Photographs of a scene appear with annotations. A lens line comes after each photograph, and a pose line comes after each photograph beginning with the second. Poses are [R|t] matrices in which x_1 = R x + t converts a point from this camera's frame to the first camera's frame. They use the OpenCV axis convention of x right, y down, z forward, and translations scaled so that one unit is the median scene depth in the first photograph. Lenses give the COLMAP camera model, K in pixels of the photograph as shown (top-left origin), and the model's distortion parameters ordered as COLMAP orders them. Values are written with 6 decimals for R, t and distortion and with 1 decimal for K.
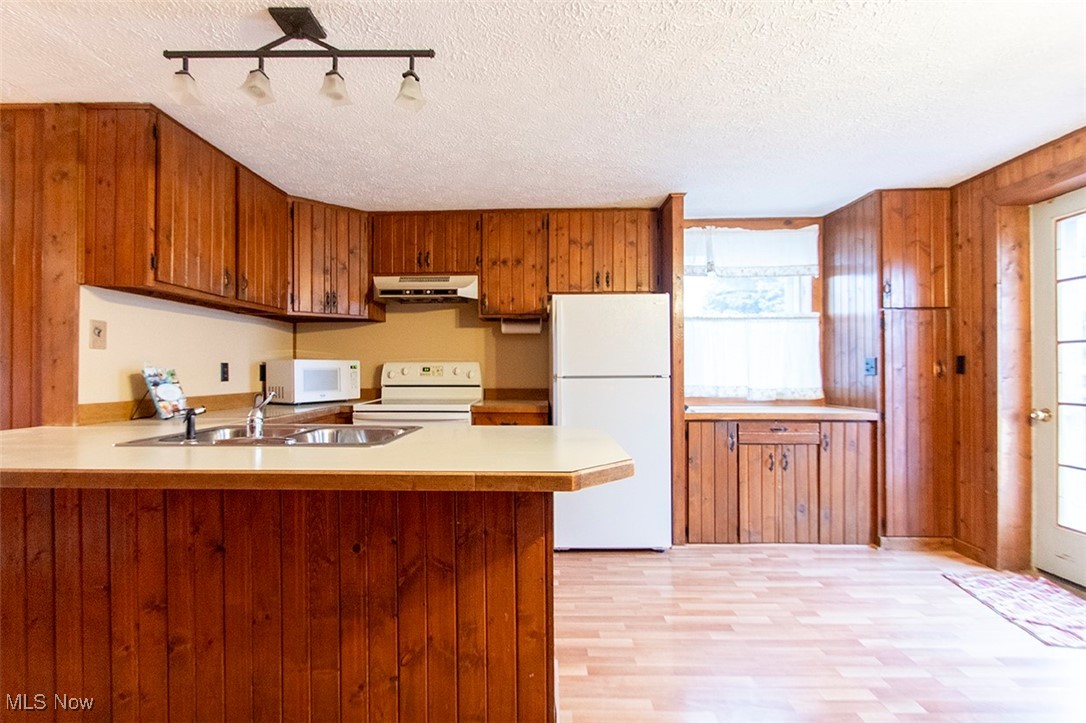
lens RADIAL K [[506.3, 0, 523.9], [0, 506.3, 367.5], [0, 0, 1]] dist [-0.002958, -0.001204]
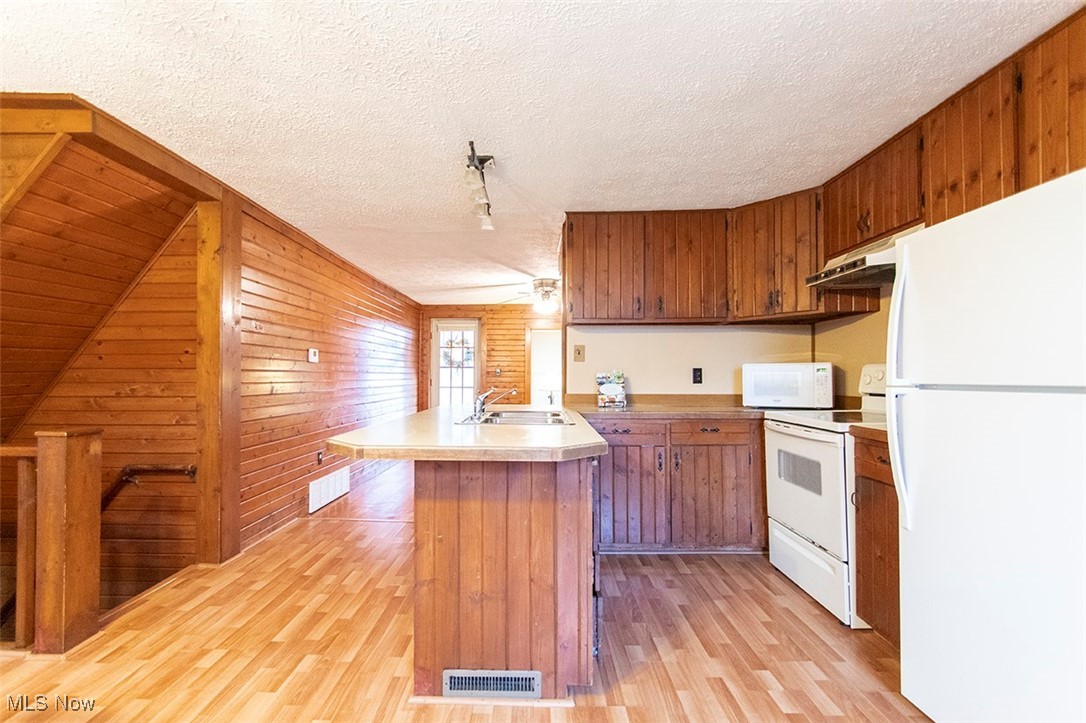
lens RADIAL K [[495.2, 0, 546.2], [0, 495.2, 368.7], [0, 0, 1]] dist [0.002854, -0.000193]
pose [[0.031696, -0.010685, -0.999440, 0.528418], [0.007438, 0.999918, -0.010455, 0.001663], [0.999470, -0.007103, 0.031772, 0.541211]]
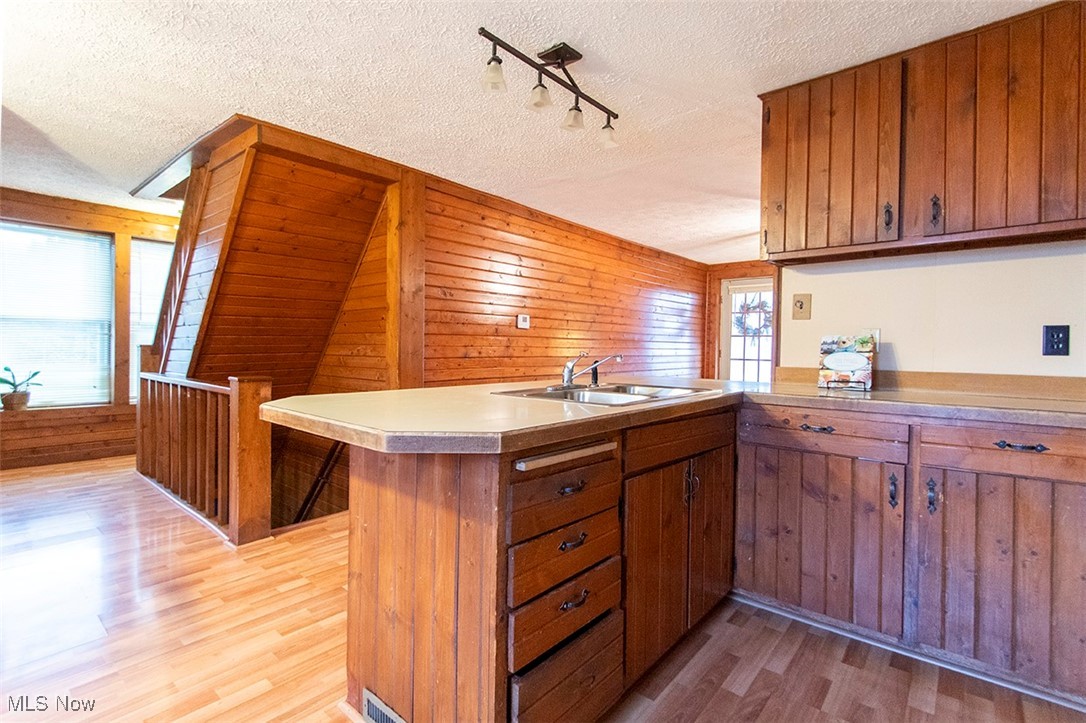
lens RADIAL K [[509.8, 0, 522.2], [0, 509.8, 353.2], [0, 0, 1]] dist [0.002438, 0.000280]
pose [[-0.631005, 0.007657, -0.775741, 0.280540], [-0.001140, 0.999941, 0.010797, 0.017374], [0.775778, 0.007698, -0.630959, 0.801327]]
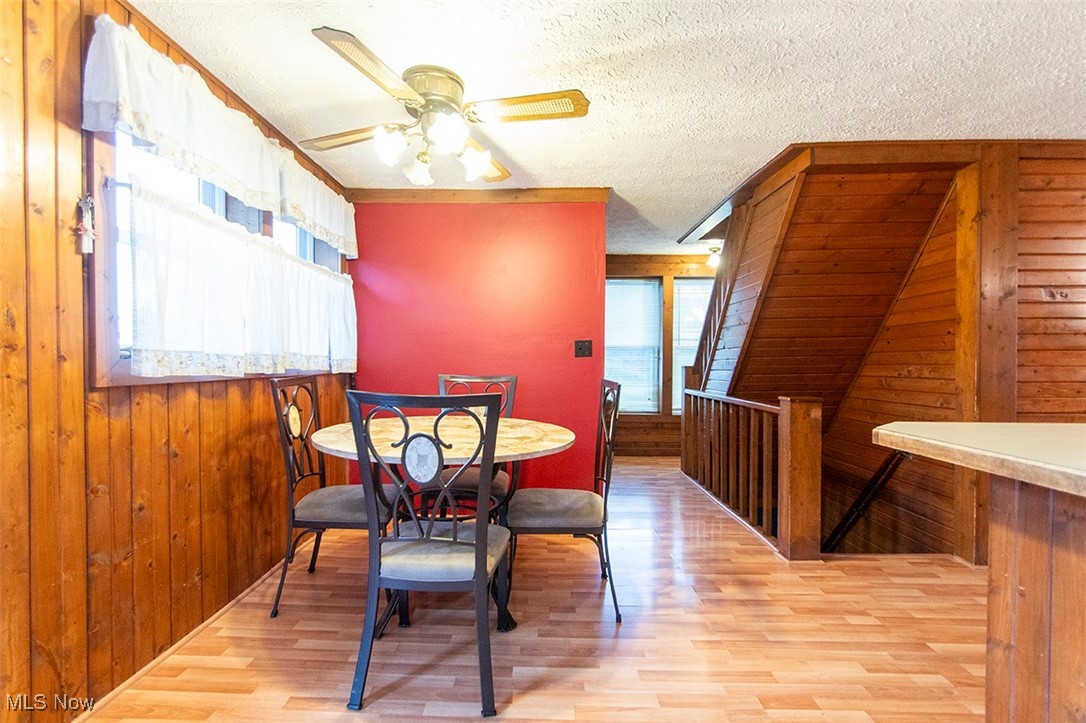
lens RADIAL K [[506.3, 0, 523.9], [0, 506.3, 367.5], [0, 0, 1]] dist [-0.002958, -0.001204]
pose [[-0.999987, 0.001438, -0.004955, 0.368522], [0.001437, 0.999999, 0.000045, 0.015516], [0.004955, 0.000038, -0.999988, 0.773292]]
